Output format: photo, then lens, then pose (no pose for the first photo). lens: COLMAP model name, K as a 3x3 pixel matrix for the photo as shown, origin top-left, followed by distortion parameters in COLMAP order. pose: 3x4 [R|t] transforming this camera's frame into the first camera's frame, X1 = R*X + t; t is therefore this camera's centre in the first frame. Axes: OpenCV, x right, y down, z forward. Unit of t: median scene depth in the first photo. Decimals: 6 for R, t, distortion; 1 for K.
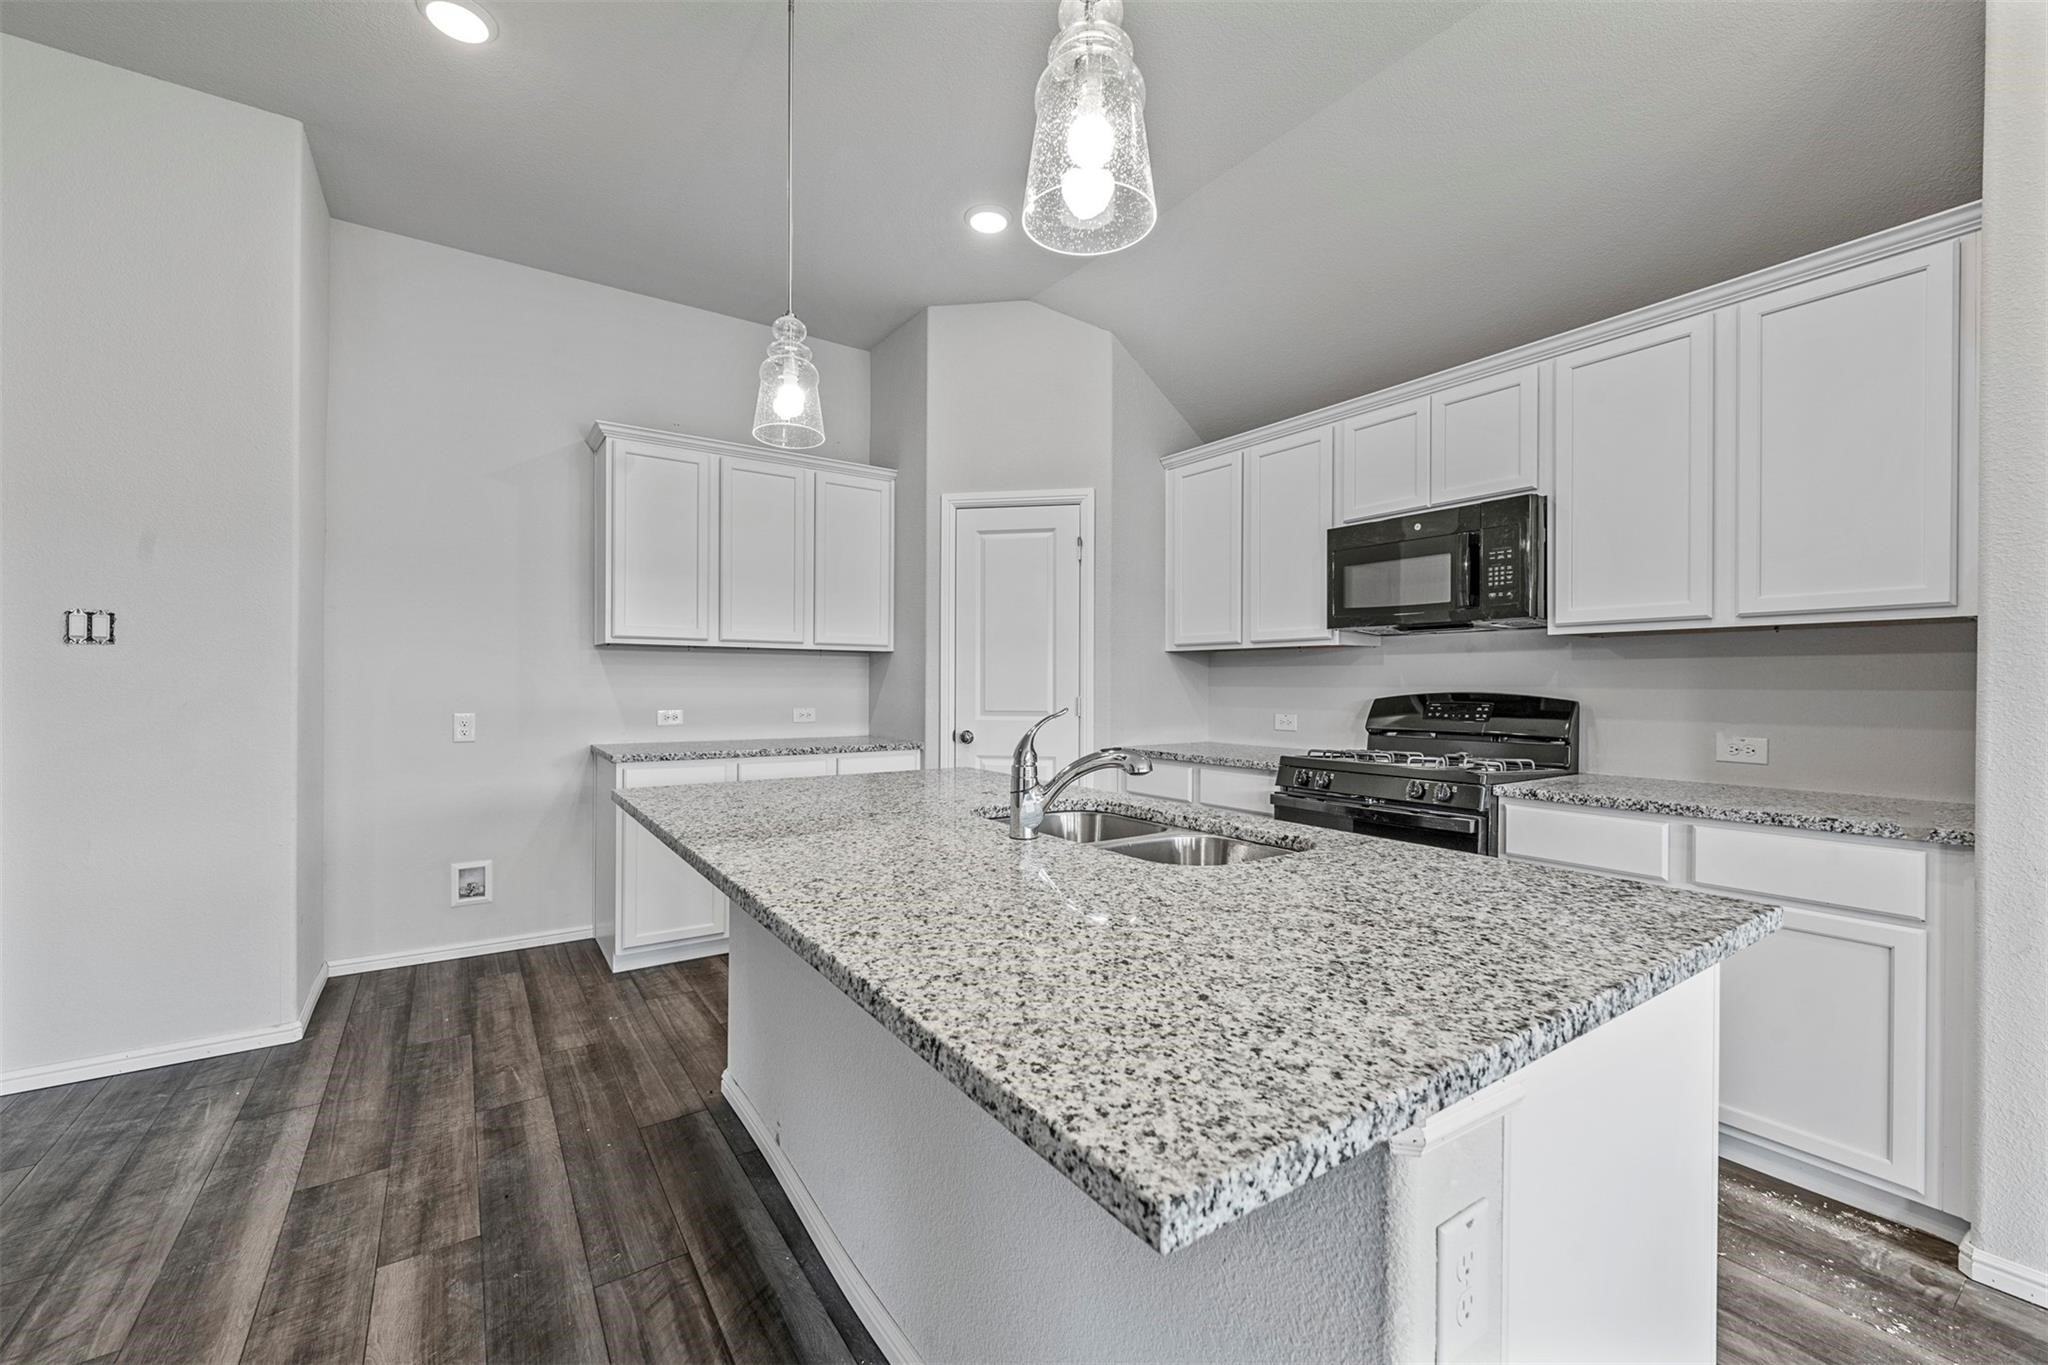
lens RADIAL K [[823.4, 0, 1023.8], [0, 823.4, 681.6], [0, 0, 1]] dist [-0.002165, -0.000101]
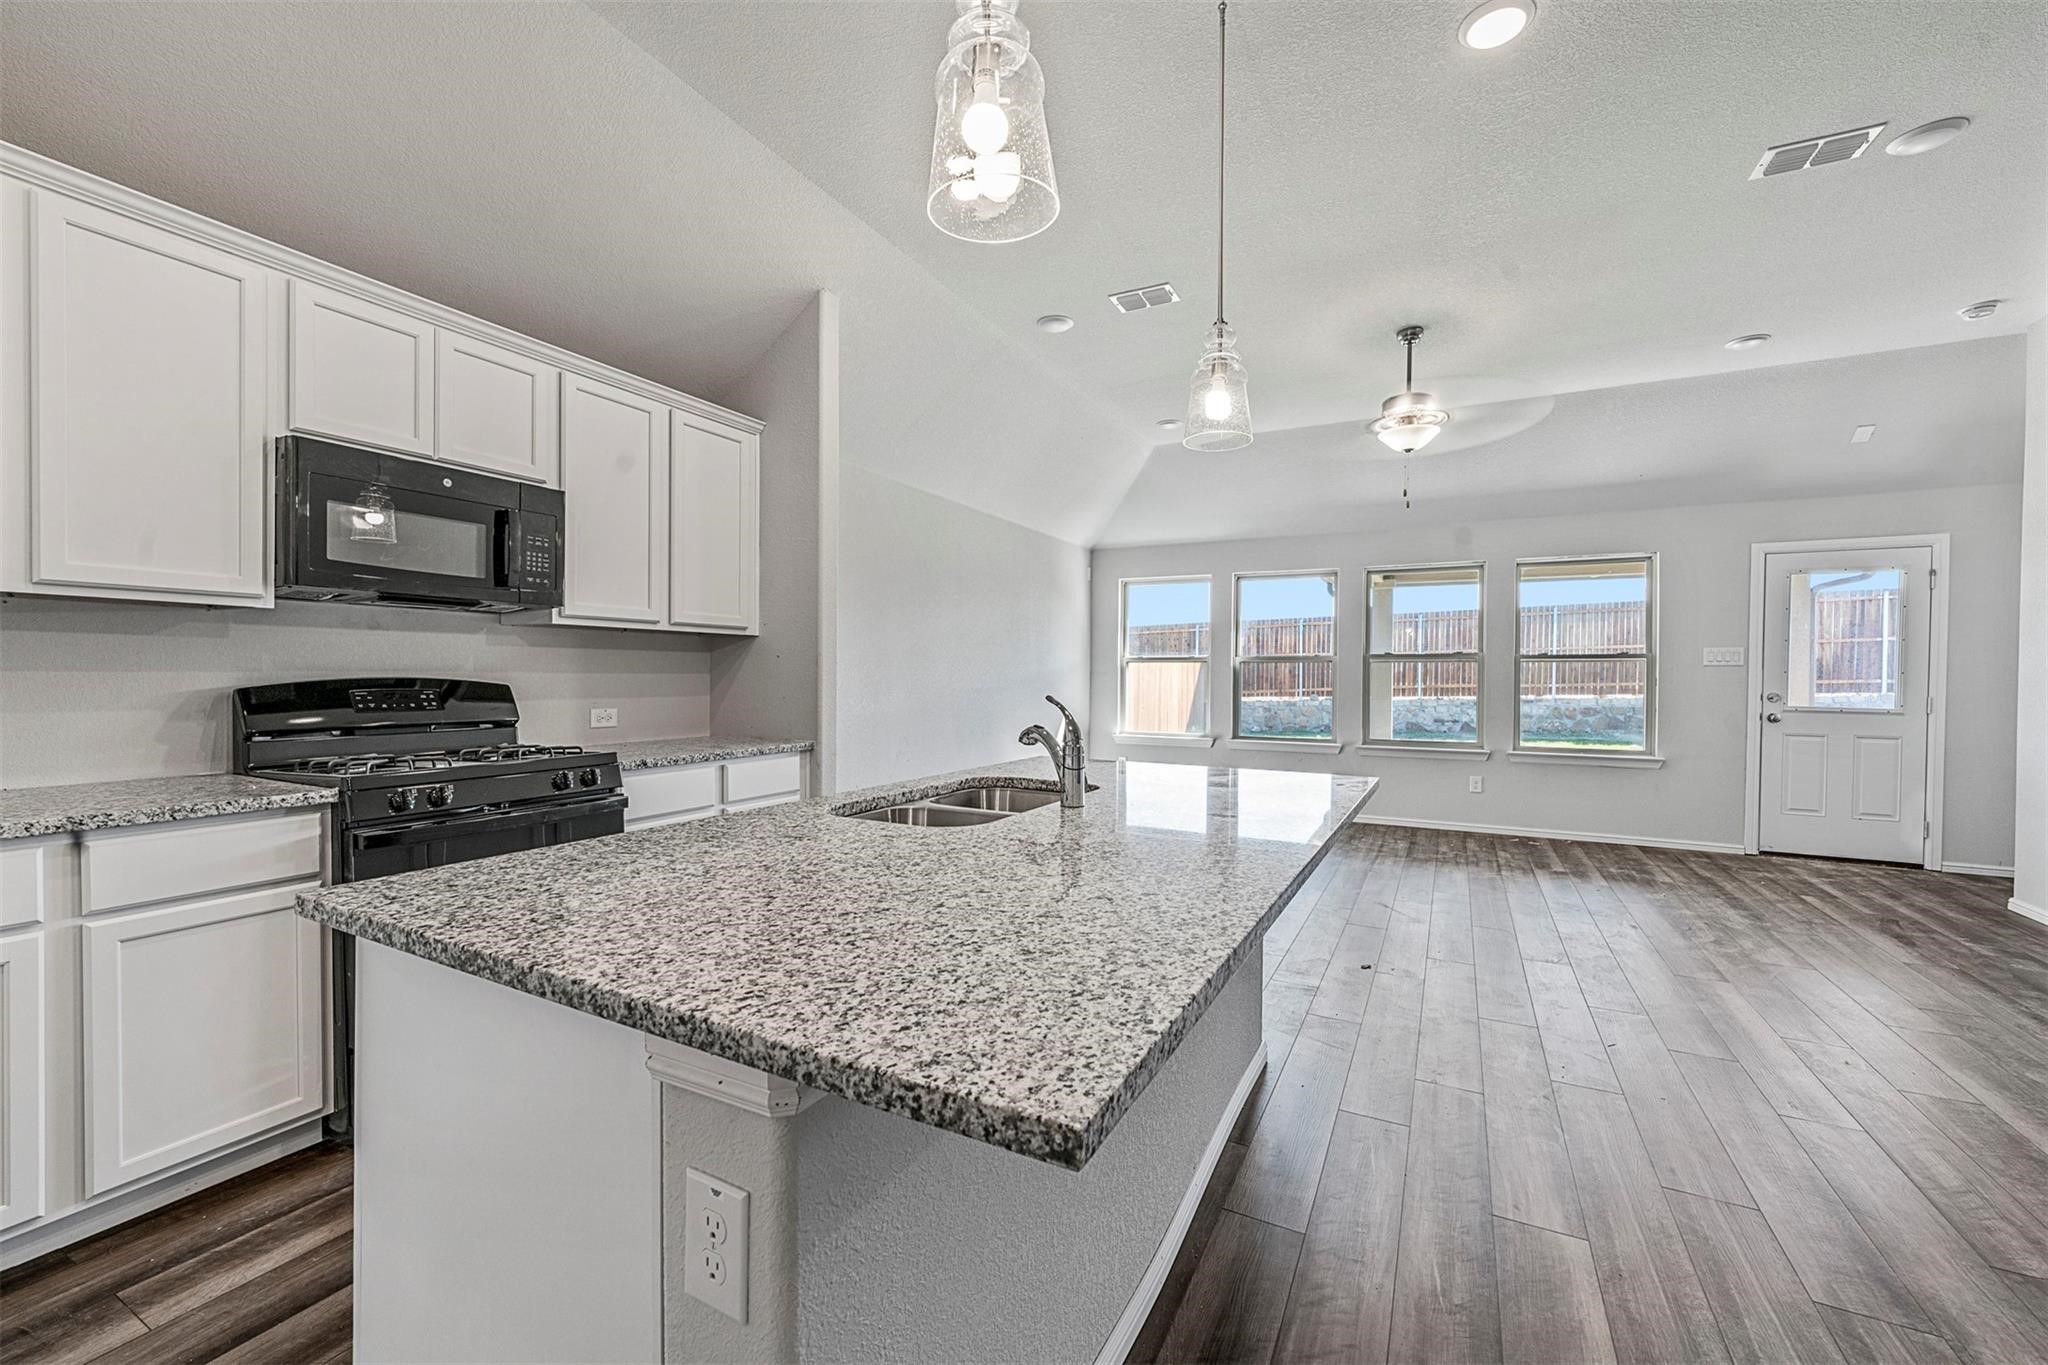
lens RADIAL K [[823.4, 0, 1032.1], [0, 823.4, 684.6], [0, 0, 1]] dist [-0.002165, -0.000101]
pose [[-0.466102, -0.018913, 0.884529, -0.597892], [-0.013373, 0.999808, 0.014331, -0.000725], [-0.884630, -0.005149, -0.466265, 0.932752]]
